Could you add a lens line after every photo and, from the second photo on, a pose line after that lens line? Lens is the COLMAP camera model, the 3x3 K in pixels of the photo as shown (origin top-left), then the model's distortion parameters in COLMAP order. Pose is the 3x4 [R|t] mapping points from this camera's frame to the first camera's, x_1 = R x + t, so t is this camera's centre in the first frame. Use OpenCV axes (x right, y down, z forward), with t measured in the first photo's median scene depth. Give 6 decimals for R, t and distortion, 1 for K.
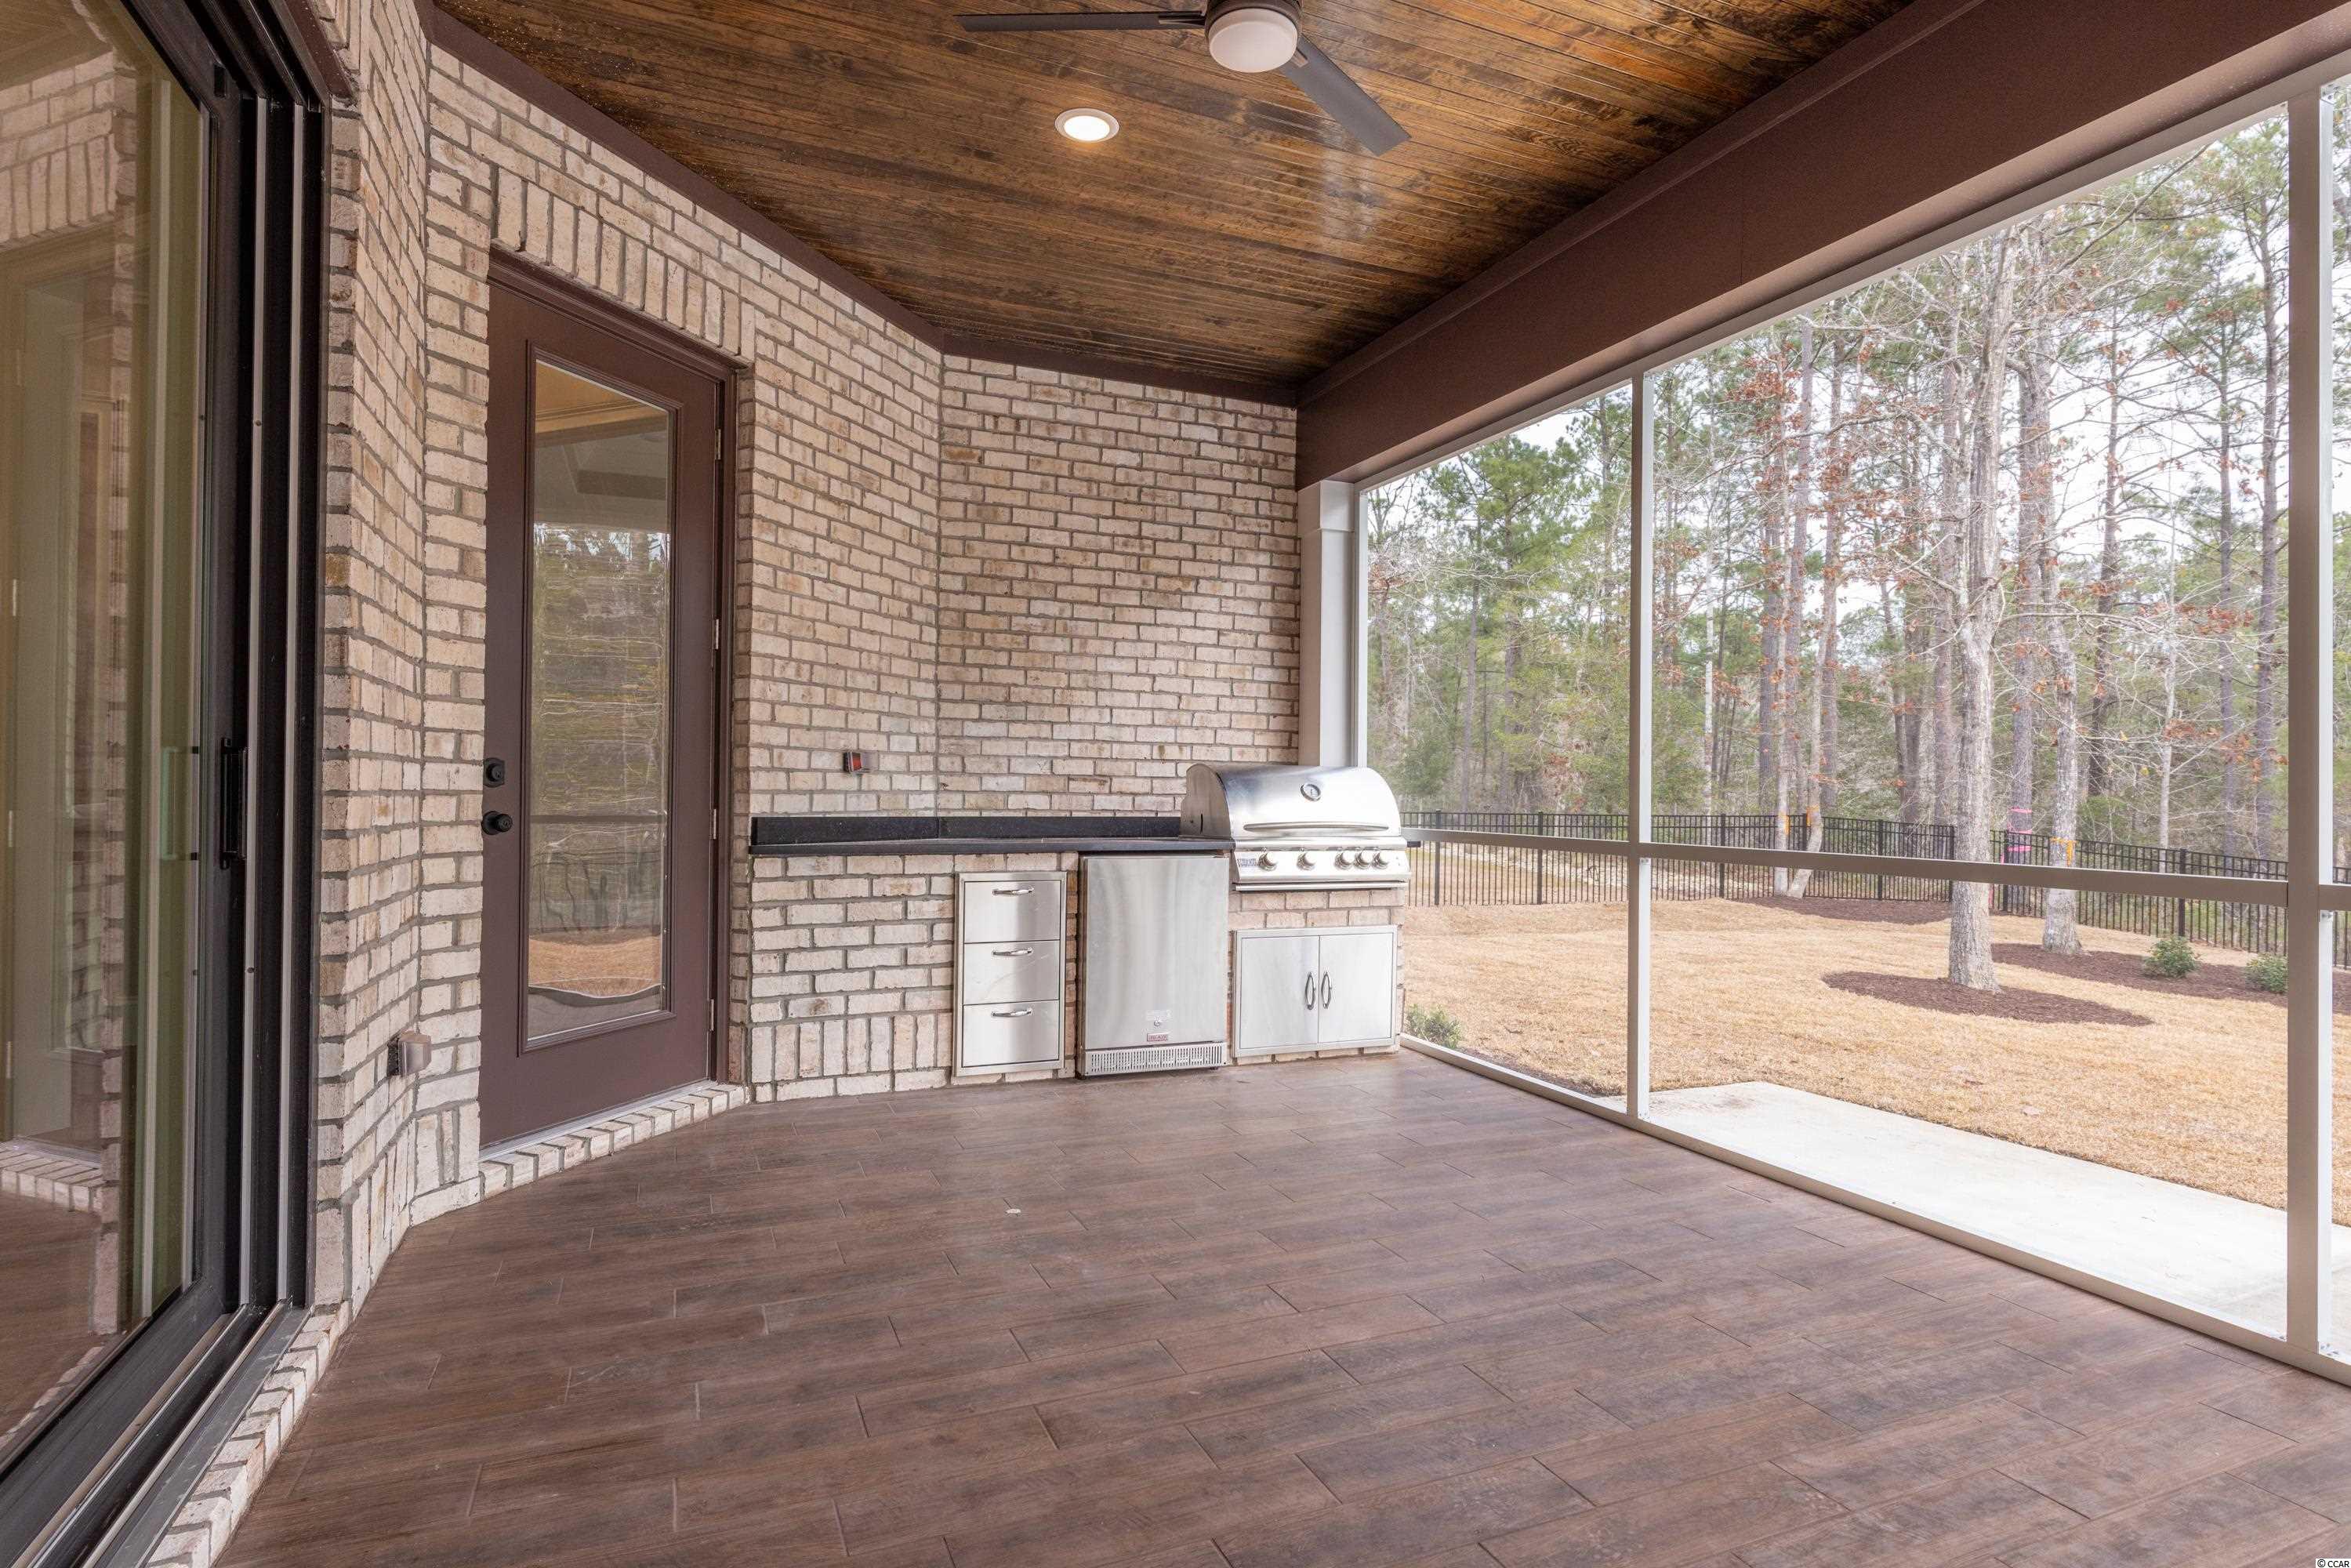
lens RADIAL K [[1172.2, 0, 1177.6], [0, 1172.2, 785.6], [0, 0, 1]] dist [0.000849, 0.000146]
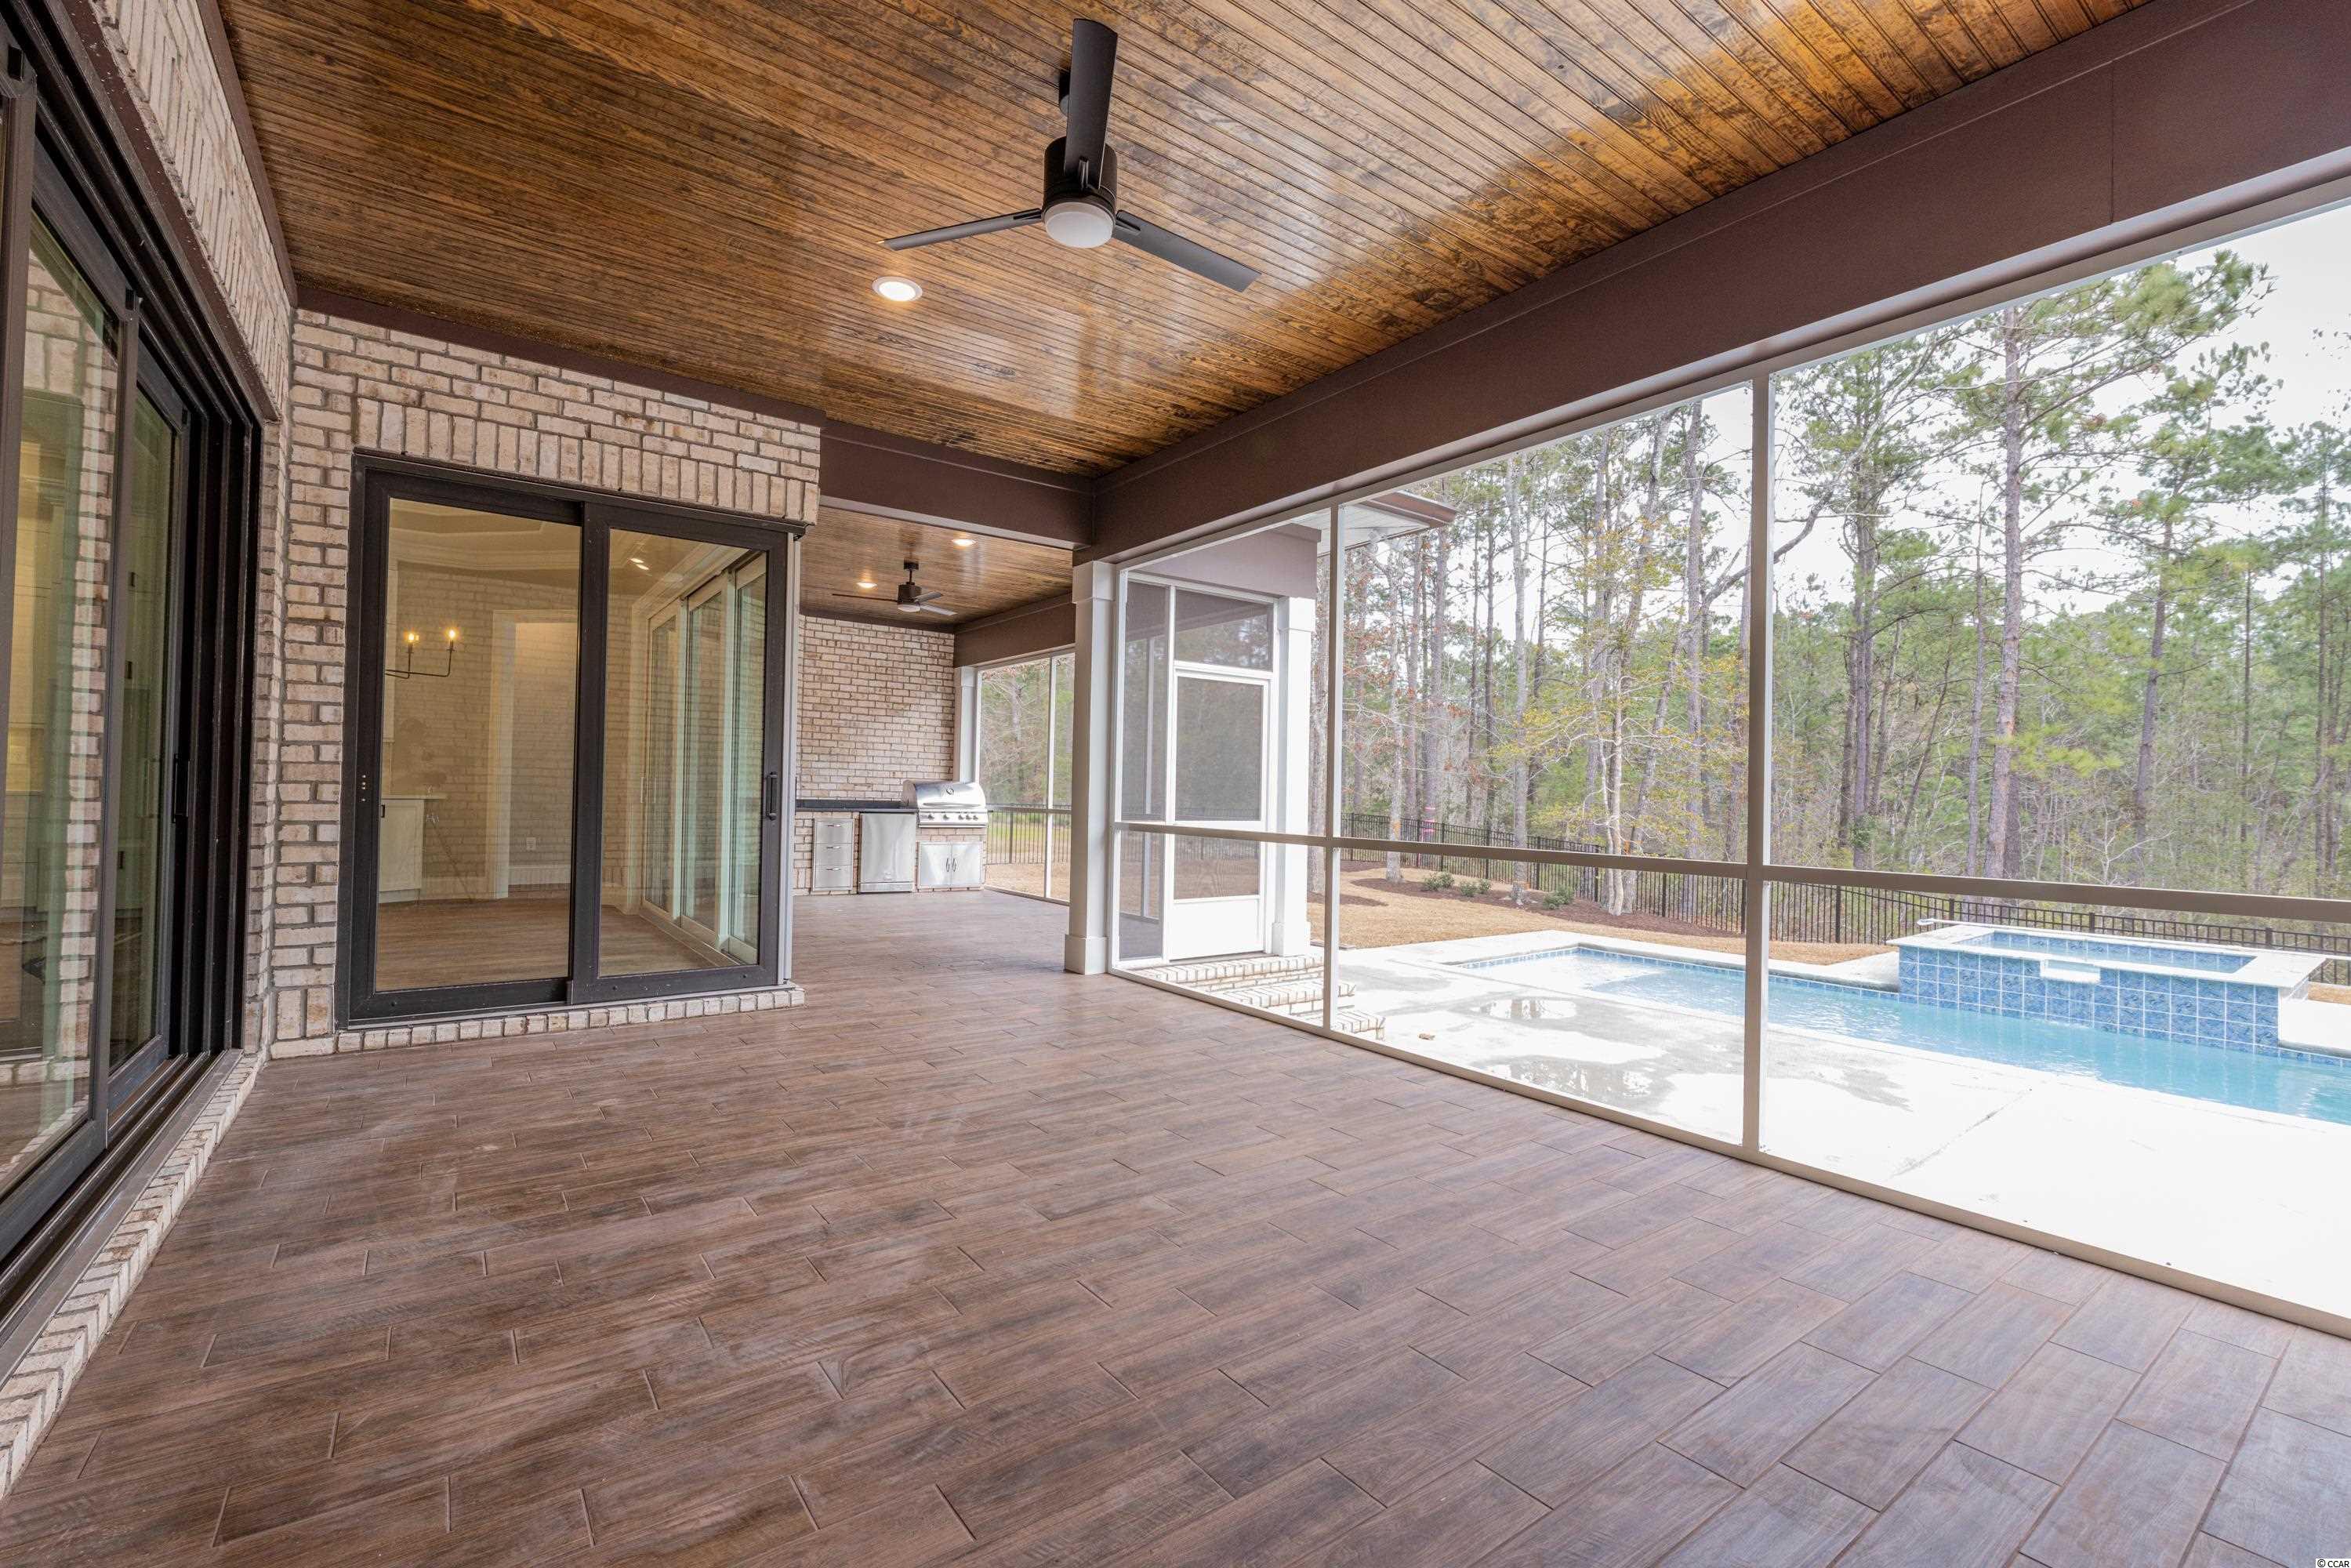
lens RADIAL K [[1016.1, 0, 1165.4], [0, 1016.1, 797.6], [0, 0, 1]] dist [-0.004952, -0.000523]
pose [[0.977233, 0.014367, 0.211683, 0.096734], [-0.016483, 0.999830, 0.008236, -0.007406], [-0.211529, -0.011537, 0.977304, -1.271741]]
